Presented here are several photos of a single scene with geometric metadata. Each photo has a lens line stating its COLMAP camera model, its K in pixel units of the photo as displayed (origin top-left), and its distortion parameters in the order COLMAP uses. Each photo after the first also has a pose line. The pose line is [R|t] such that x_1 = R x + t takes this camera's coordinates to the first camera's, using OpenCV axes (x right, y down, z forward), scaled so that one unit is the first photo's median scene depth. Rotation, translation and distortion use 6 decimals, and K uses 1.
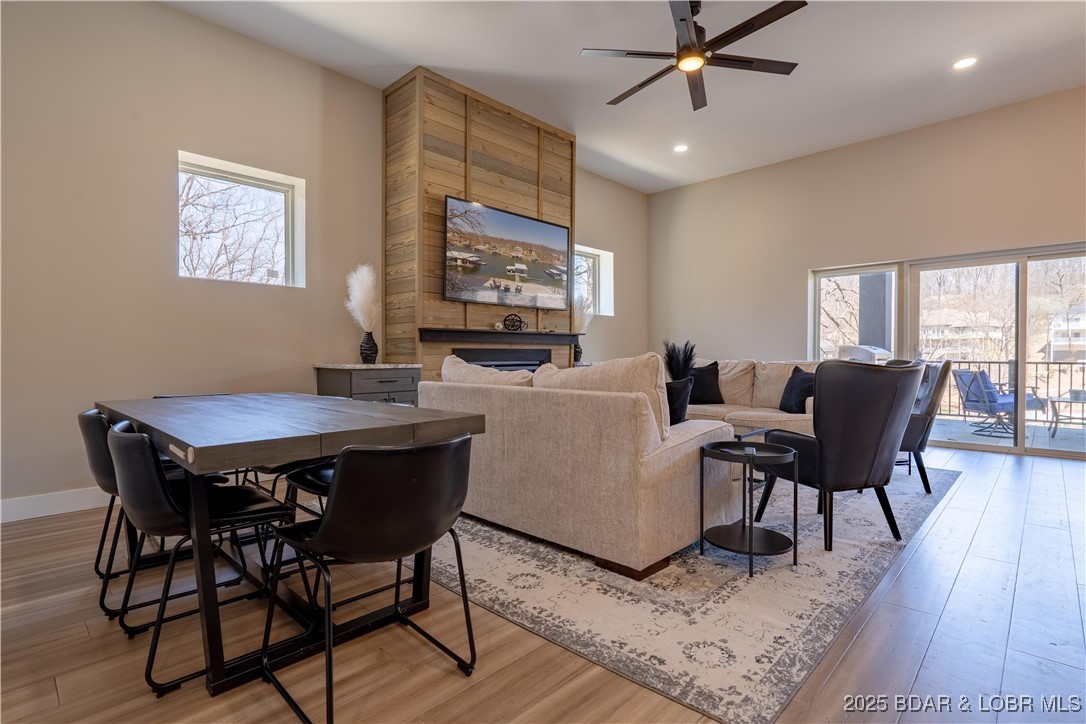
lens RADIAL K [[528.3, 0, 543.0], [0, 528.3, 362.0], [0, 0, 1]] dist [-0.002807, -0.000674]
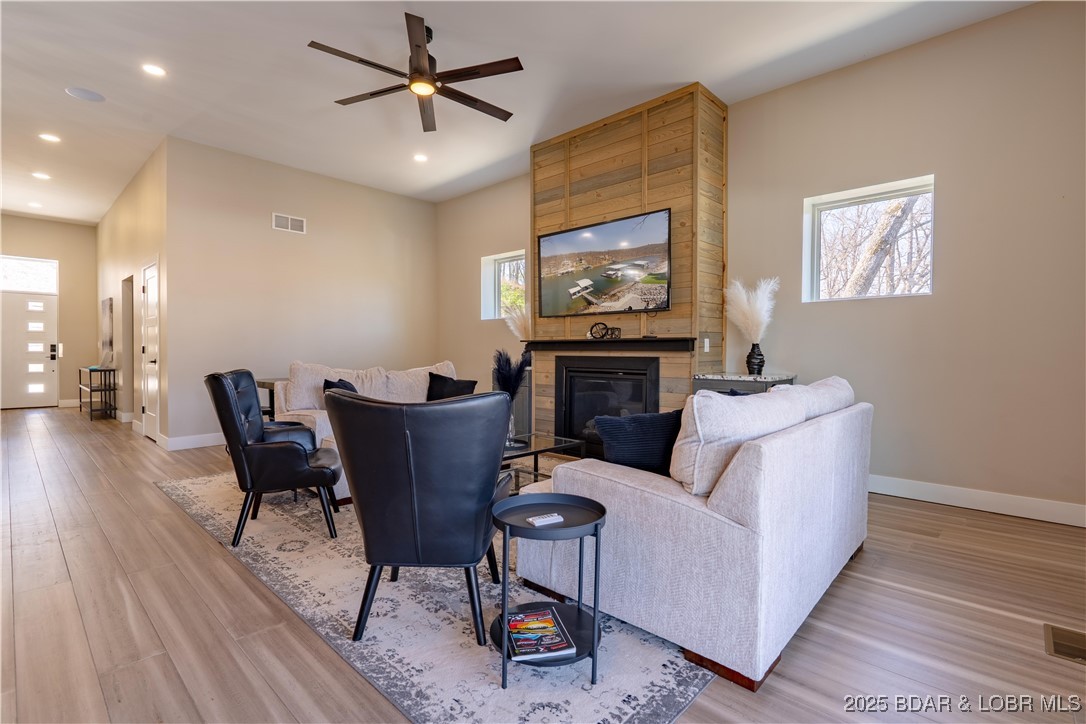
lens RADIAL K [[505.3, 0, 543.0], [0, 505.3, 362.0], [0, 0, 1]] dist [-0.000640, 0.000224]
pose [[0.007798, 0.022274, -0.999721, 0.995649], [-0.020859, 0.999538, 0.022107, -0.036747], [0.999752, 0.020681, 0.008259, 0.960395]]
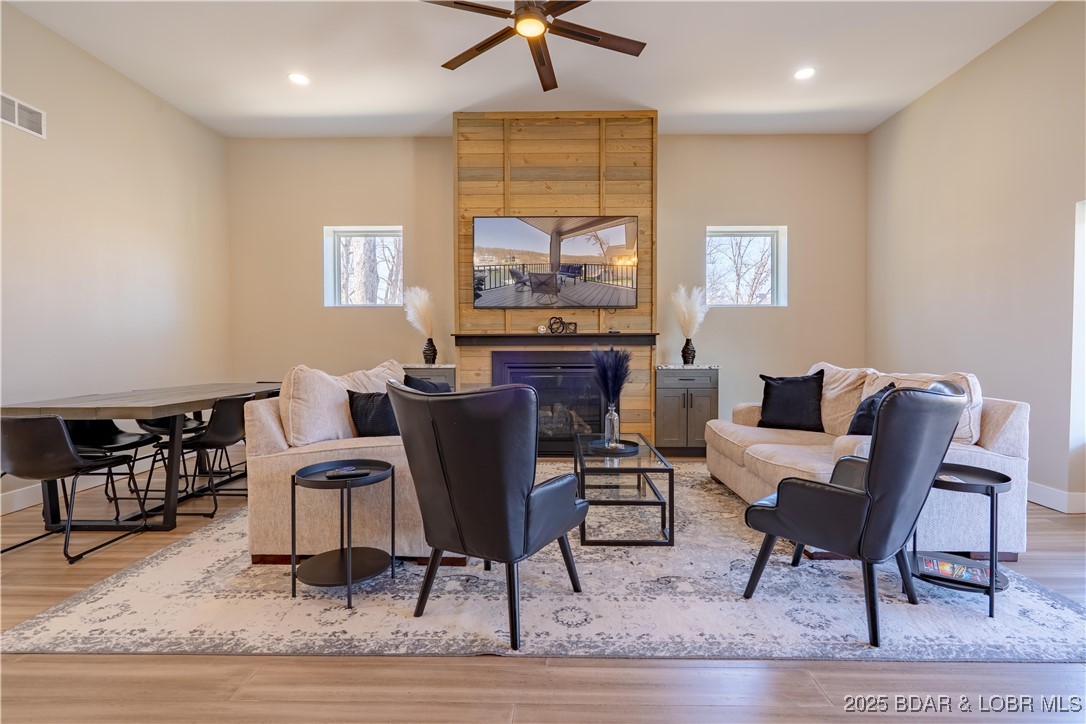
lens RADIAL K [[513.9, 0, 543.5], [0, 513.9, 354.7], [0, 0, 1]] dist [-0.002143, -0.000065]
pose [[0.684615, 0.011223, -0.728818, 0.694720], [-0.009084, 0.999935, 0.006865, -0.027281], [0.728848, 0.001921, 0.684673, 0.337351]]
